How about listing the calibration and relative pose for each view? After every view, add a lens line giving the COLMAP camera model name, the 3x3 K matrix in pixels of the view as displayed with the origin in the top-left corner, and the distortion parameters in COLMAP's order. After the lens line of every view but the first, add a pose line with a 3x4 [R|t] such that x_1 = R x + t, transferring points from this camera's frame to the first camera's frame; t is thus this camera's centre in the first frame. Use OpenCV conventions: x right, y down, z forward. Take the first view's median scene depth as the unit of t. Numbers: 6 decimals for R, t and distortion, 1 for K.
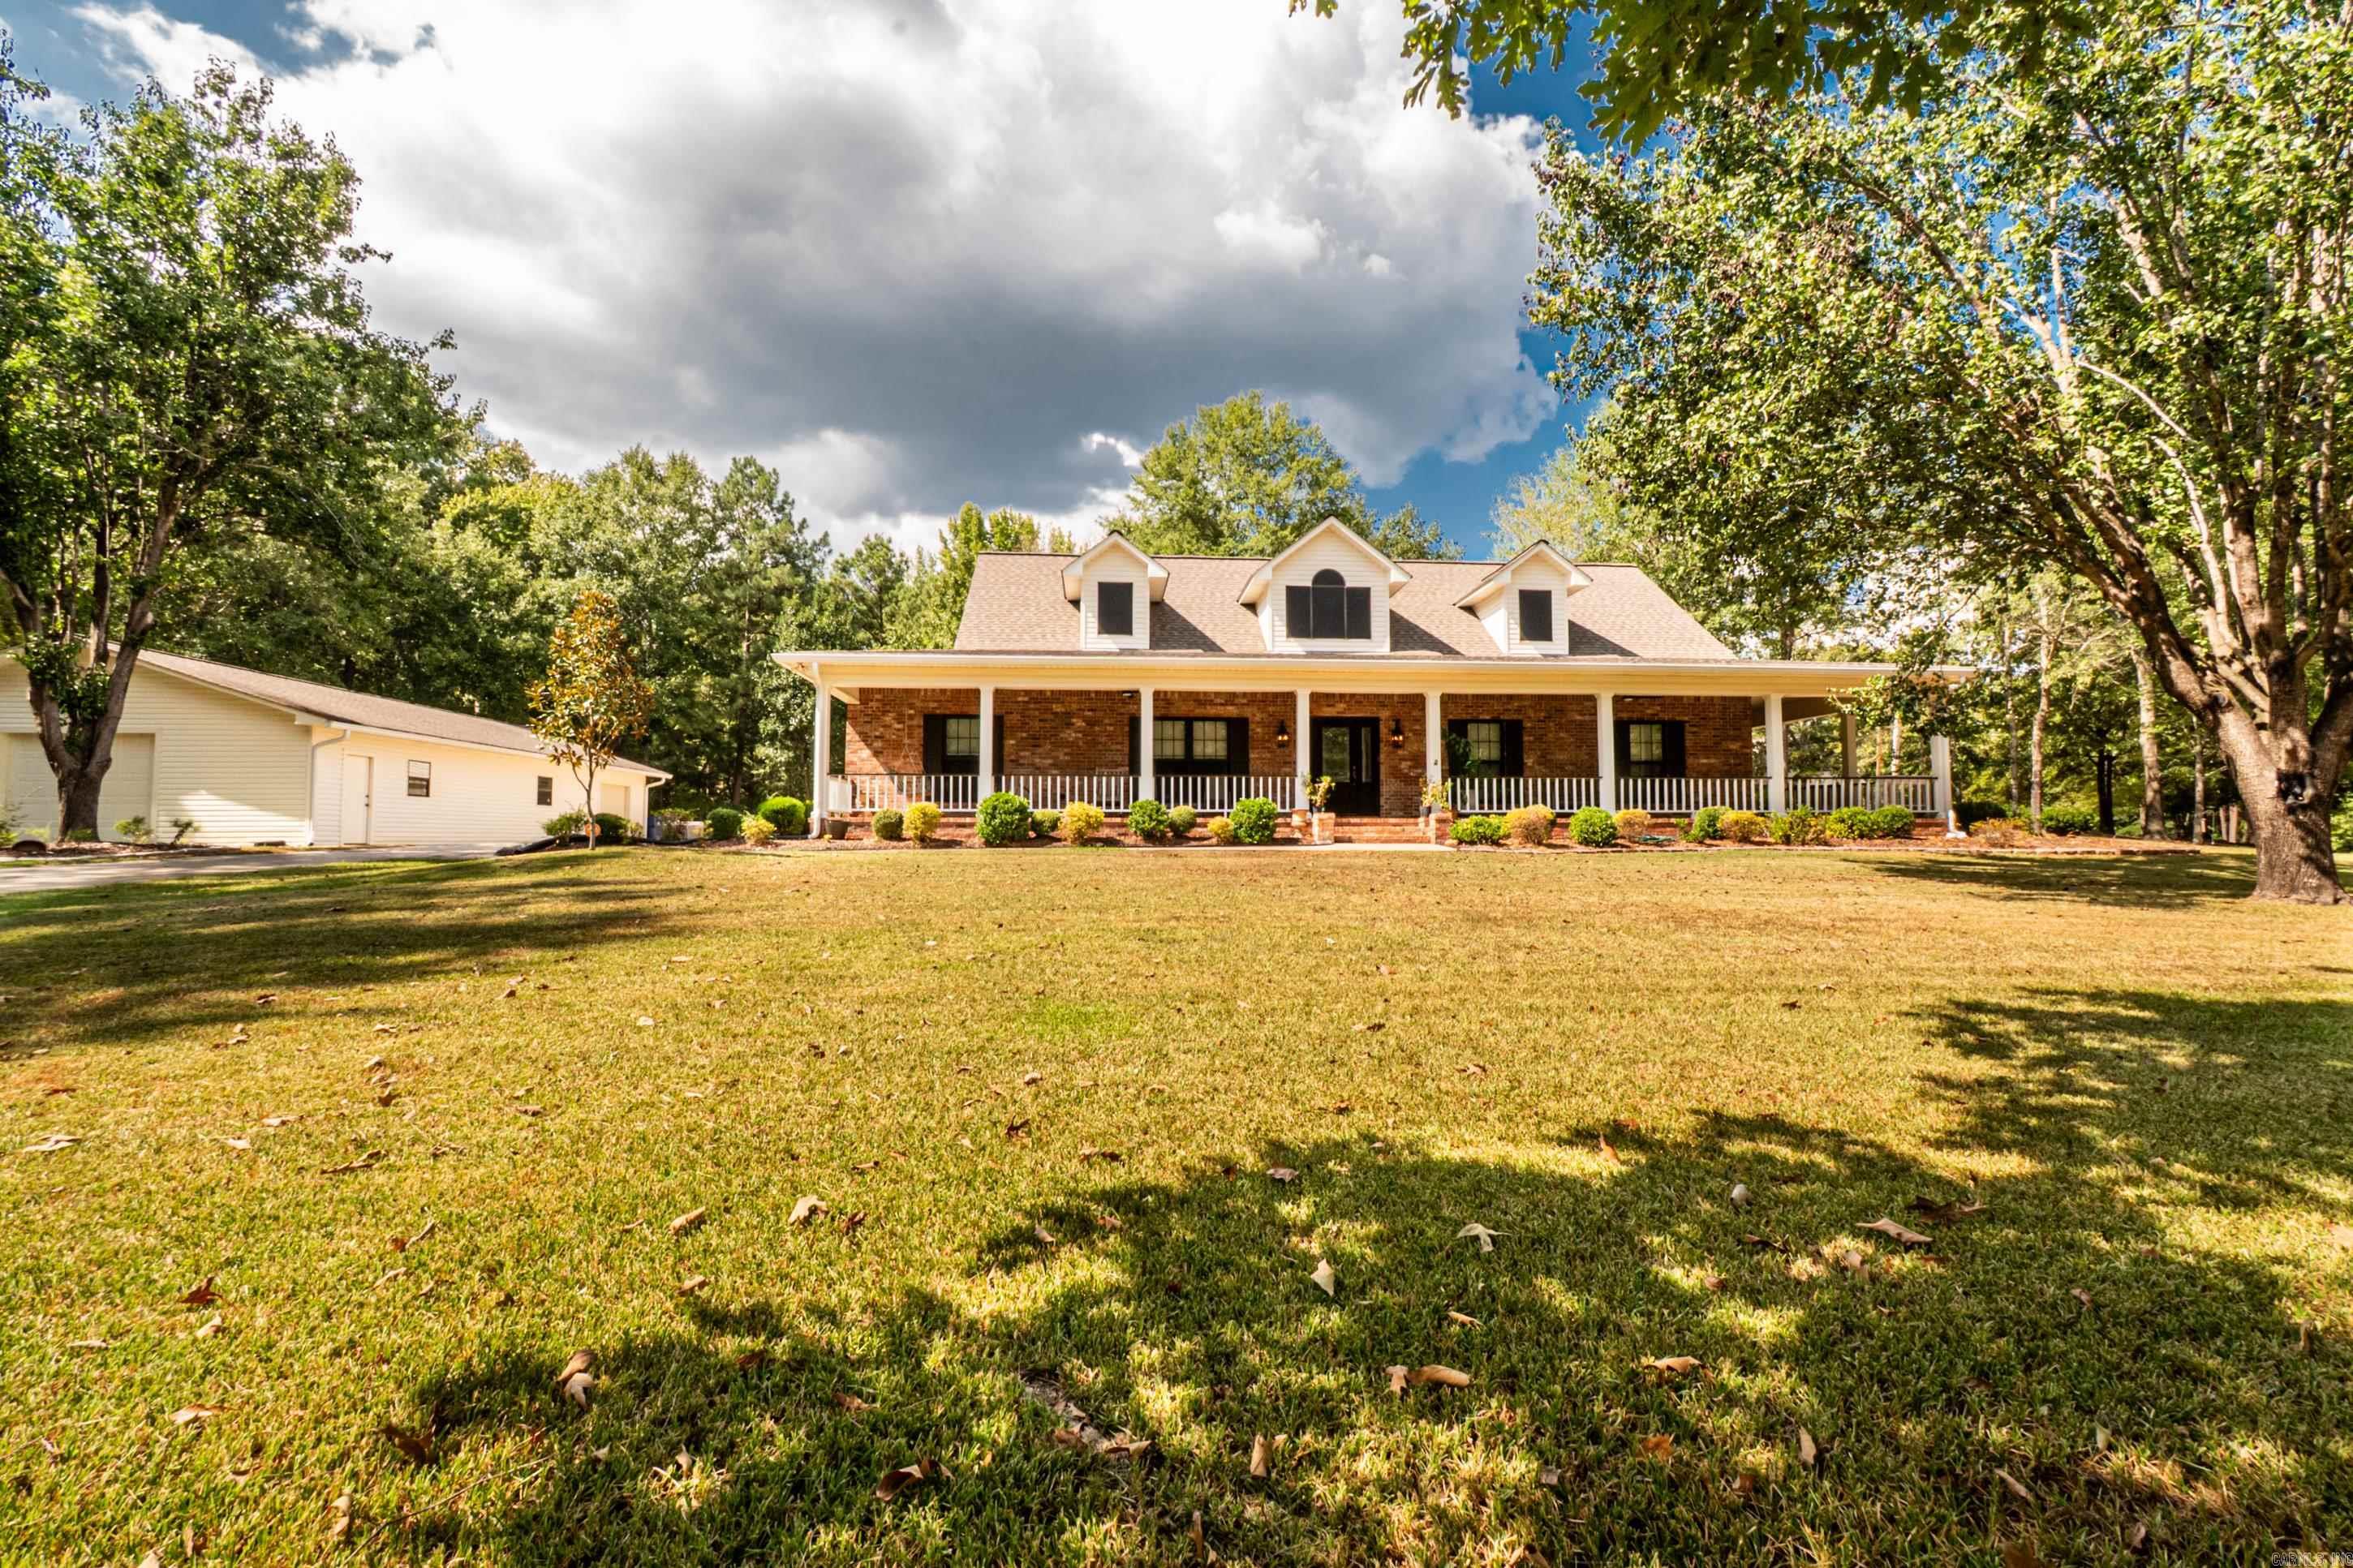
lens RADIAL K [[1040.7, 0, 1184.4], [0, 1040.7, 782.8], [0, 0, 1]] dist [0.010368, -0.006330]
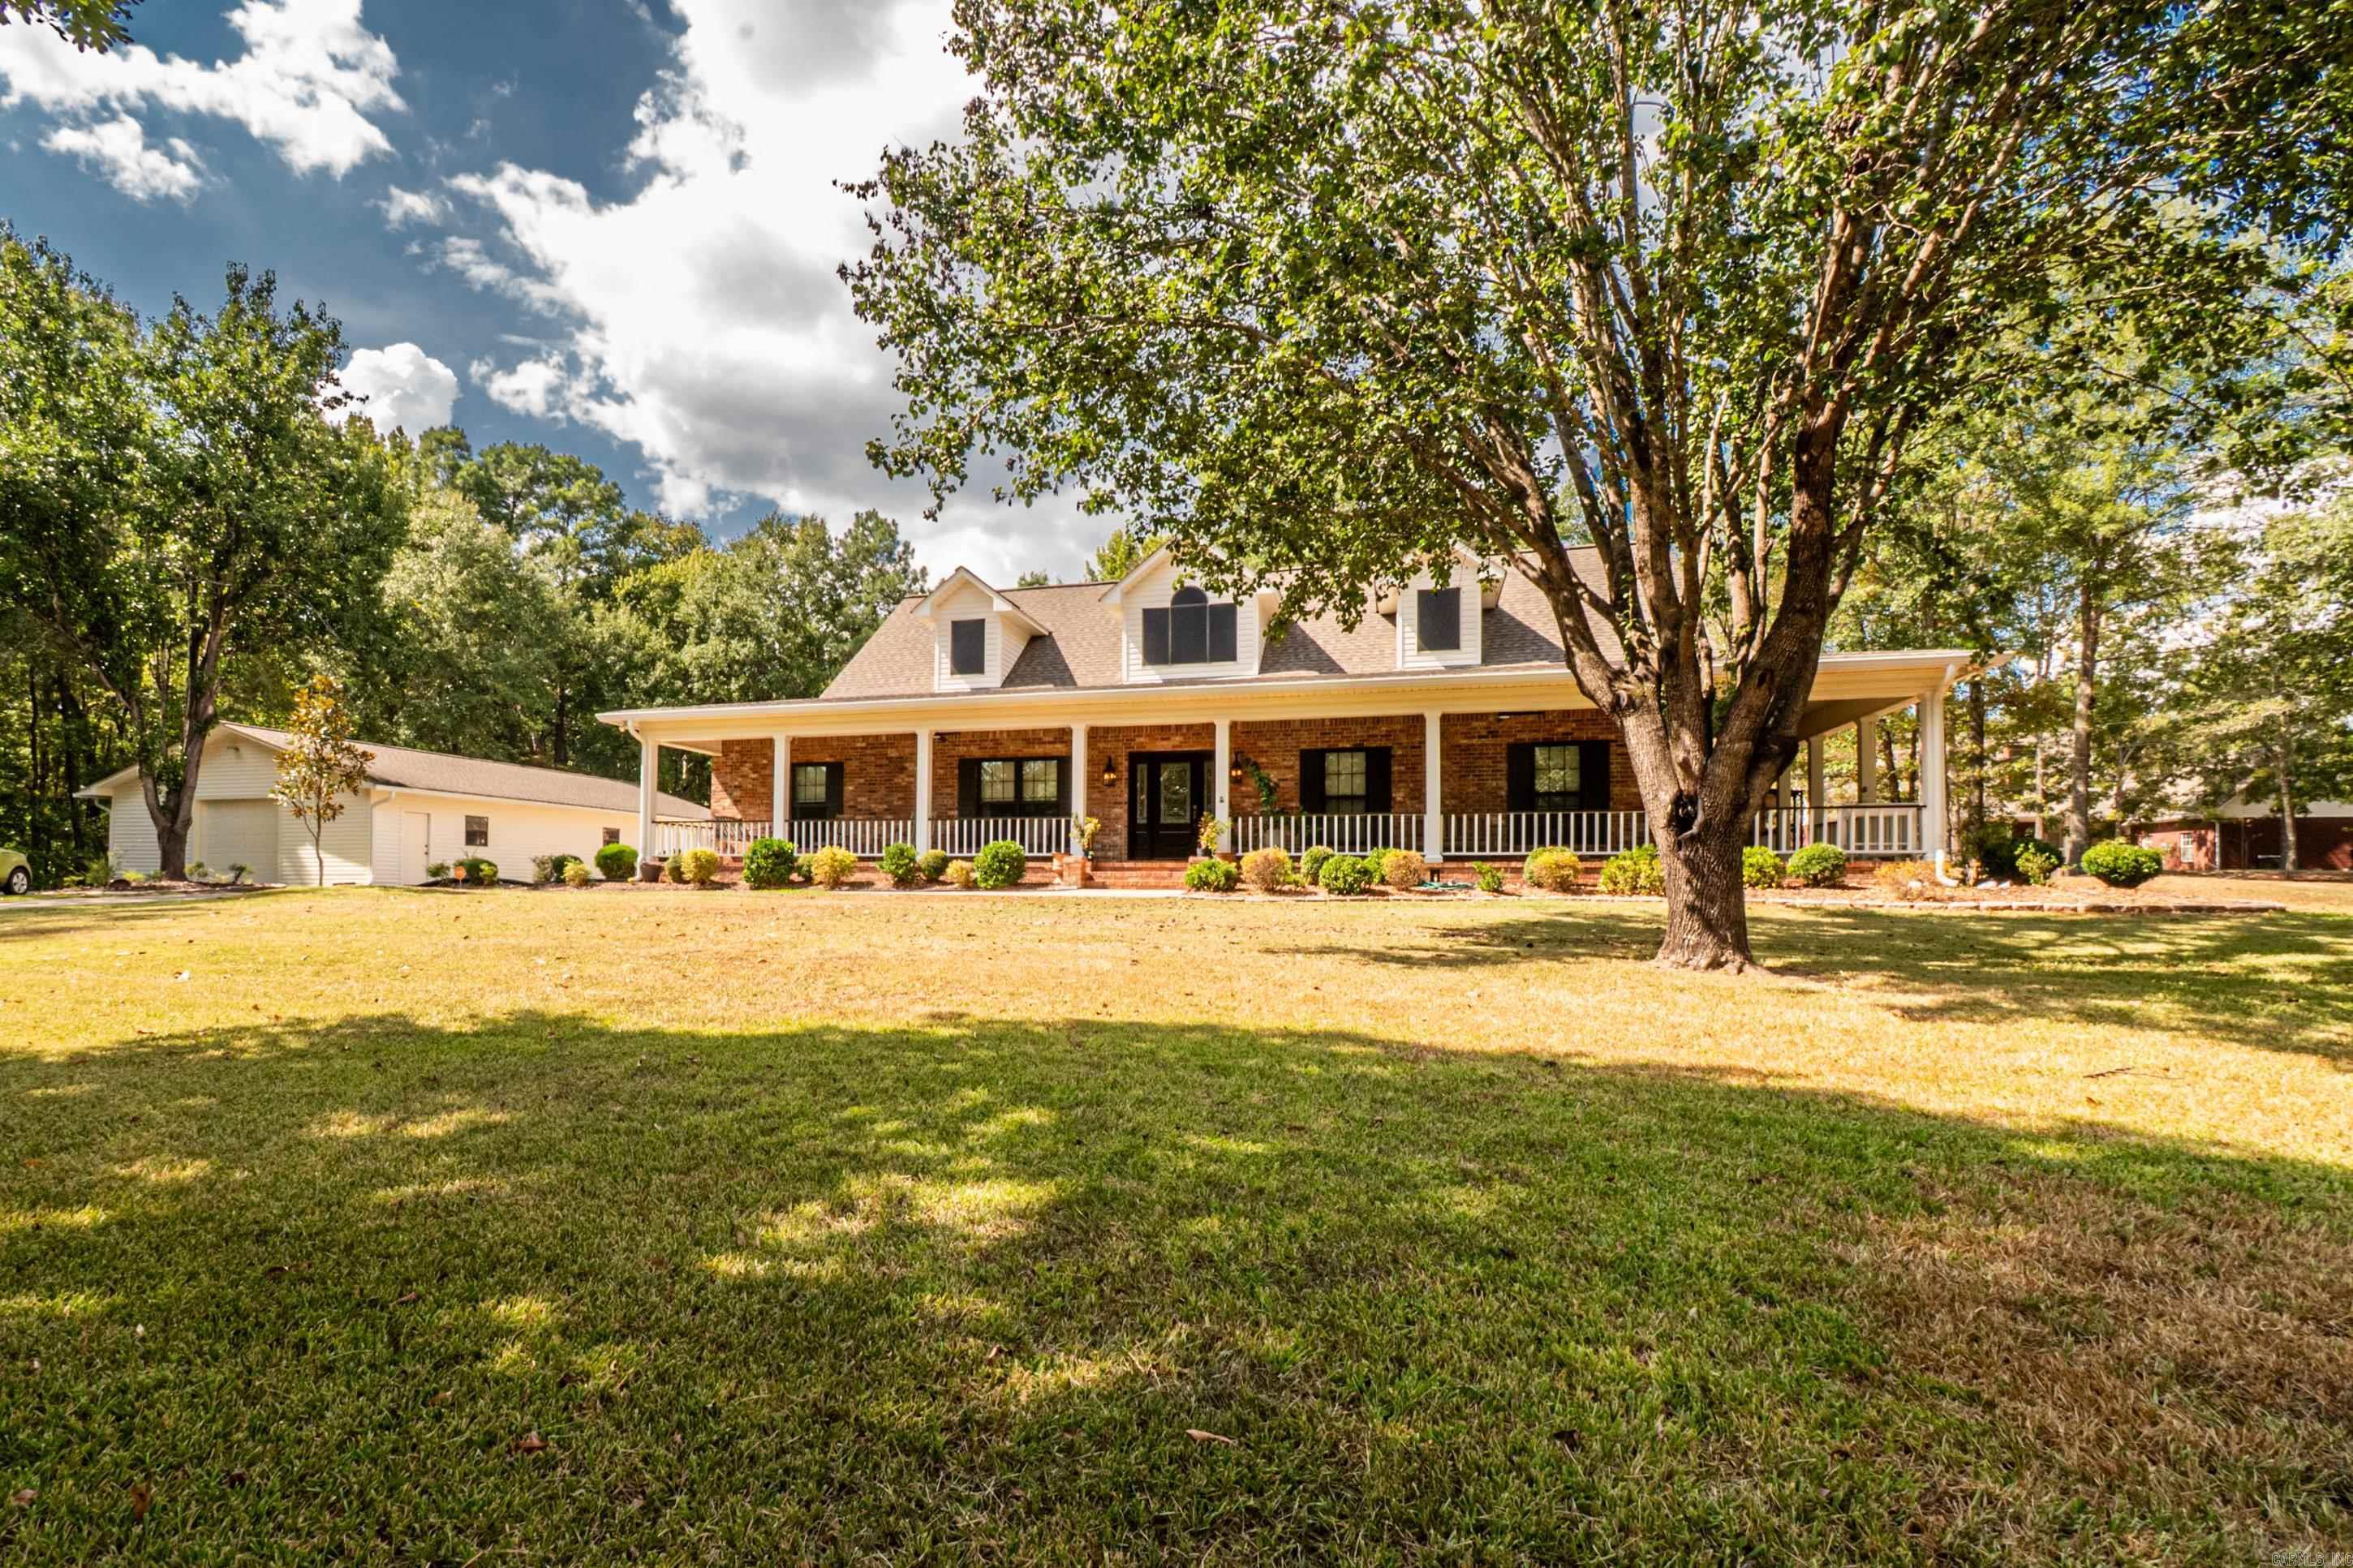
lens RADIAL K [[1204.0, 0, 1175.6], [0, 1204.0, 857.8], [0, 0, 1]] dist [0.001129, 0.000156]
pose [[0.927765, -0.003156, -0.373151, 0.537052], [0.012693, 0.999653, 0.023102, 0.005570], [0.372949, -0.026170, 0.927483, 0.025673]]
